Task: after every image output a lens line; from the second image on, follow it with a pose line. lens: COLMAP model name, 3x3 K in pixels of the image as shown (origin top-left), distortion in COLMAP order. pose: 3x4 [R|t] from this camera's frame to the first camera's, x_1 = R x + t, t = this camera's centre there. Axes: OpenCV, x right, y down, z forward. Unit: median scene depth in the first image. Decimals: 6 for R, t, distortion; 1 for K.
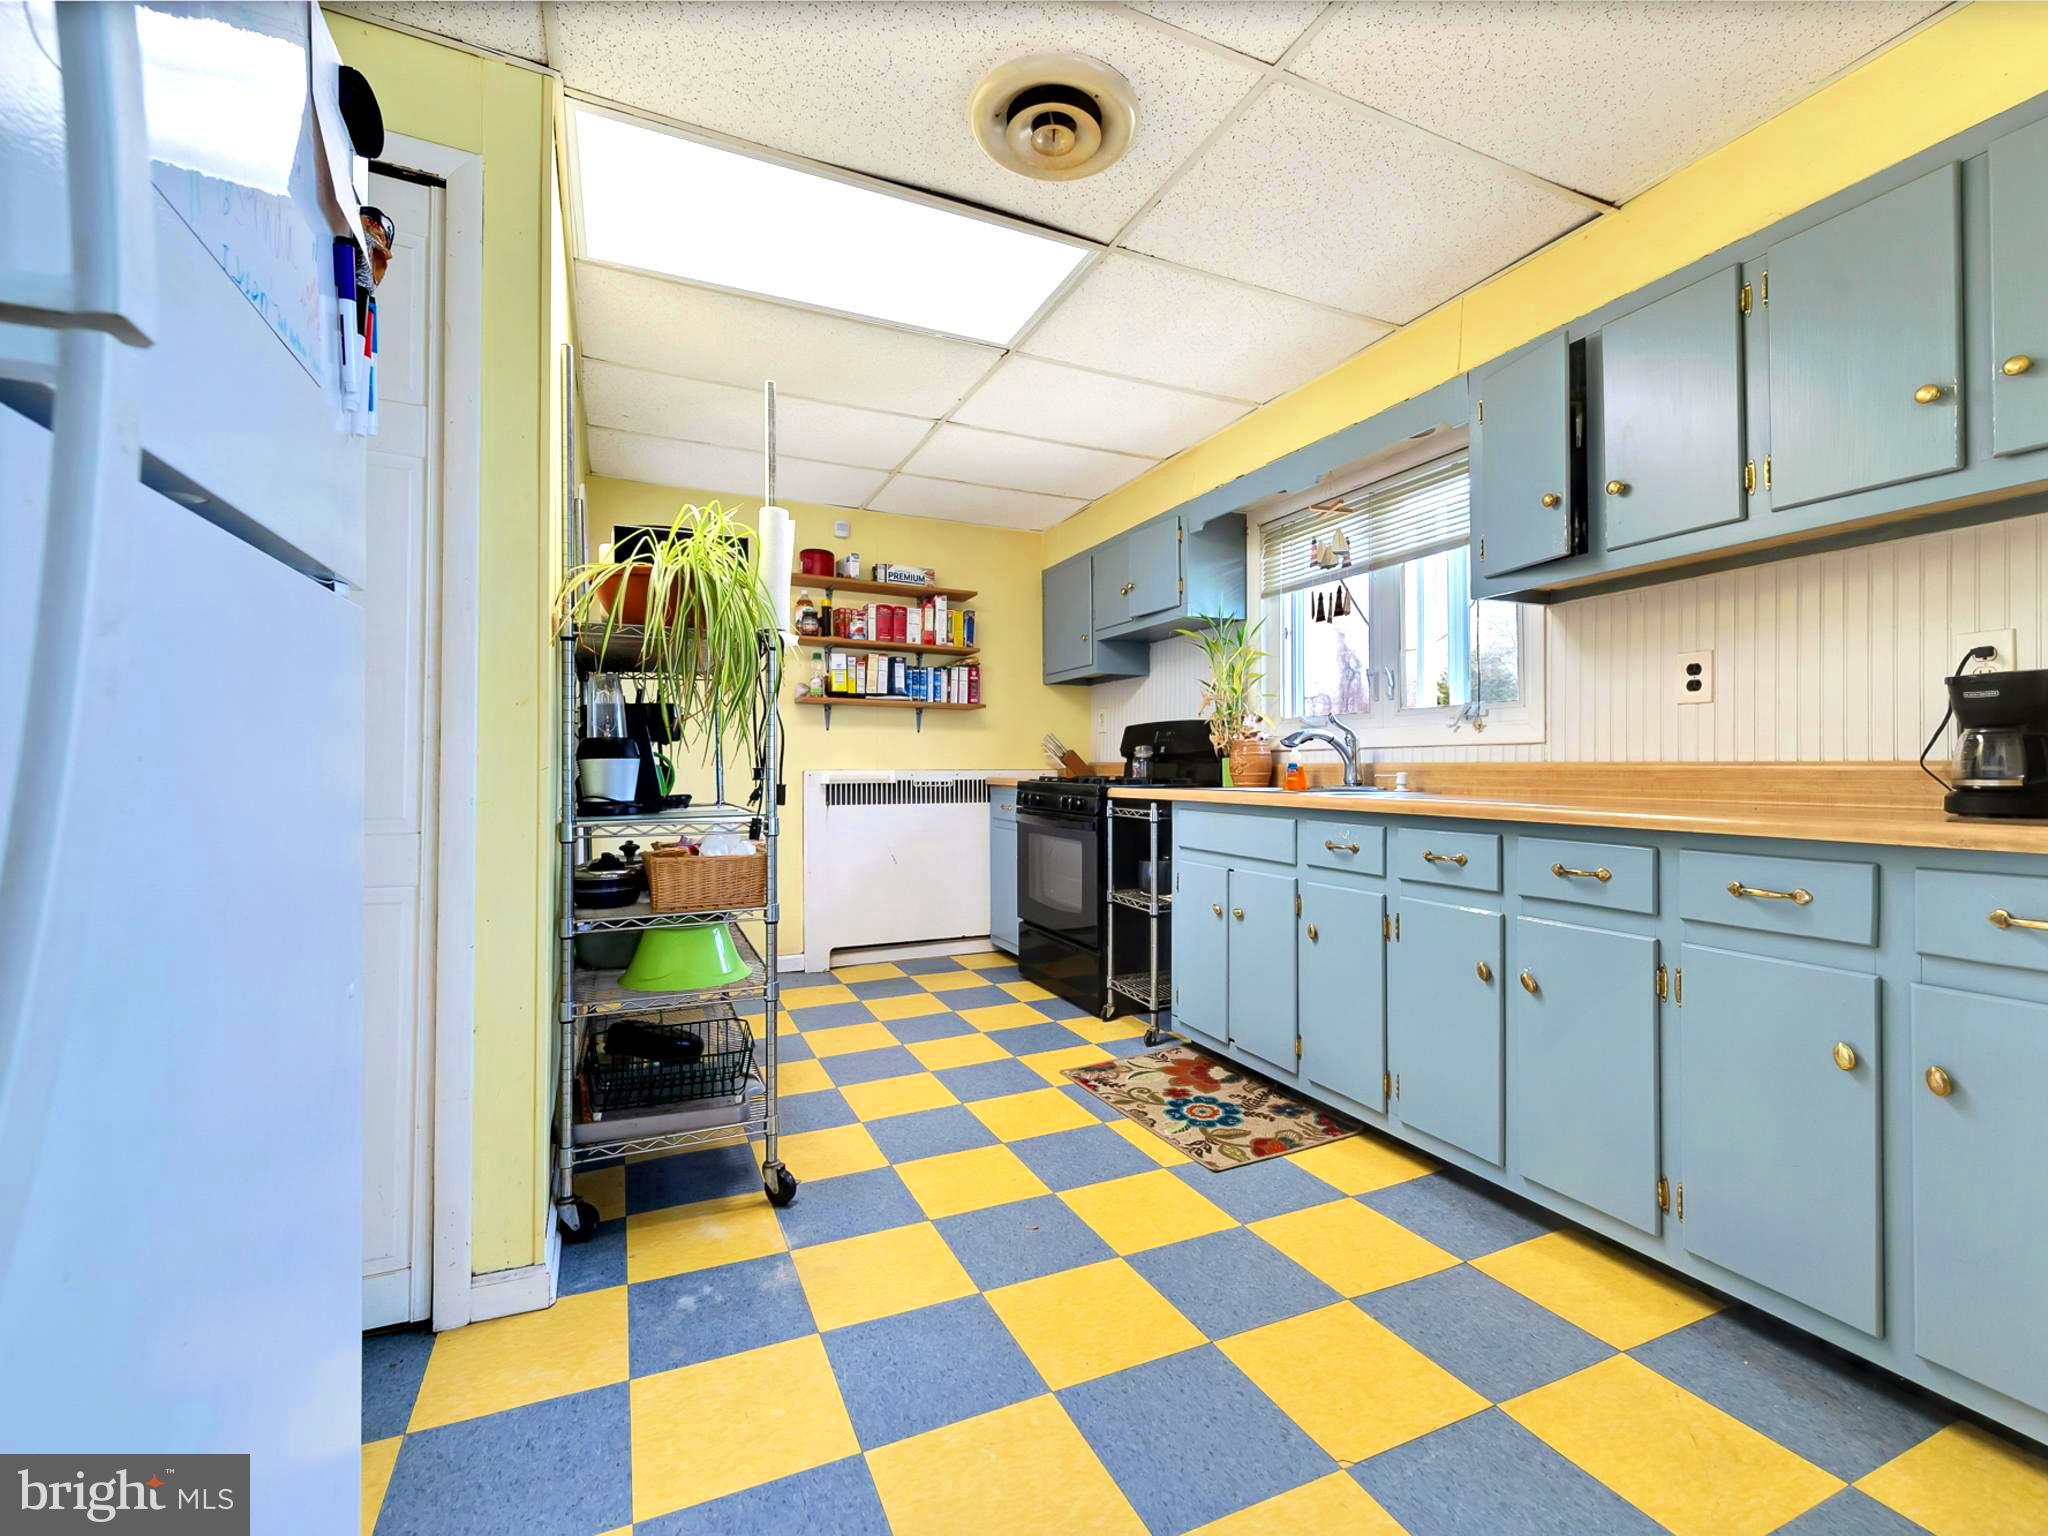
lens RADIAL K [[843.1, 0, 966.0], [0, 843.1, 764.2], [0, 0, 1]] dist [0.000045, 0.000015]
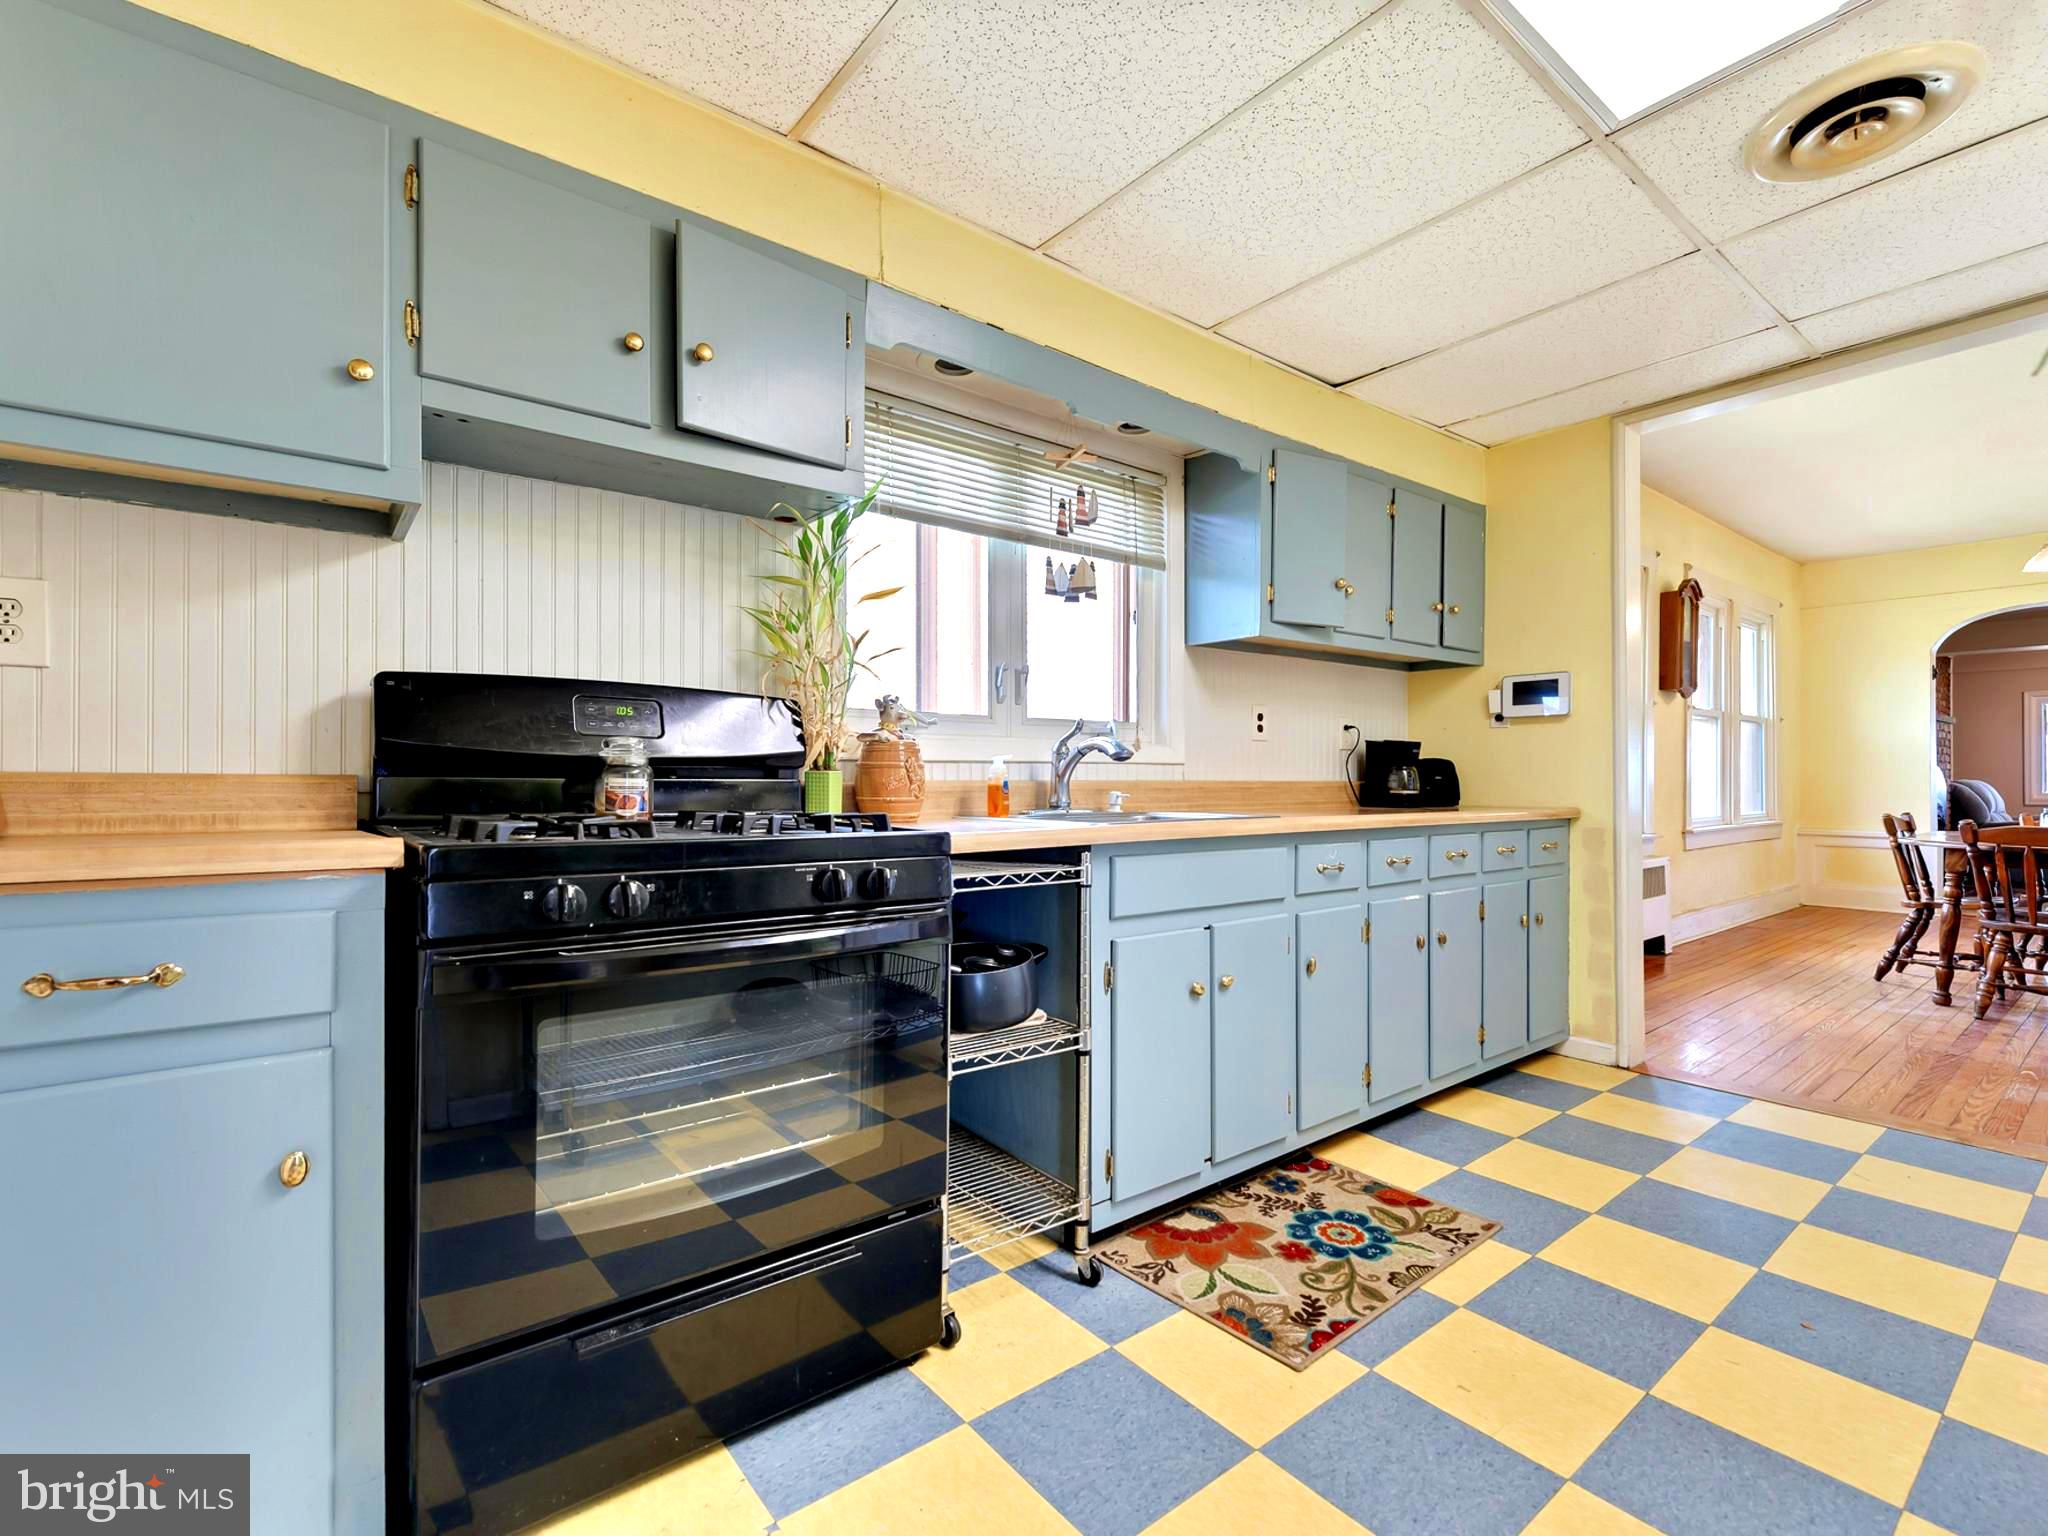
lens RADIAL K [[913.3, 0, 1024.0], [0, 913.3, 768.0], [0, 0, 1]] dist [0.000678, -0.000034]
pose [[-0.271416, 0.011376, 0.962395, -0.410740], [-0.001793, 0.999922, -0.012325, -0.003625], [-0.962460, -0.005071, -0.271375, 1.375429]]
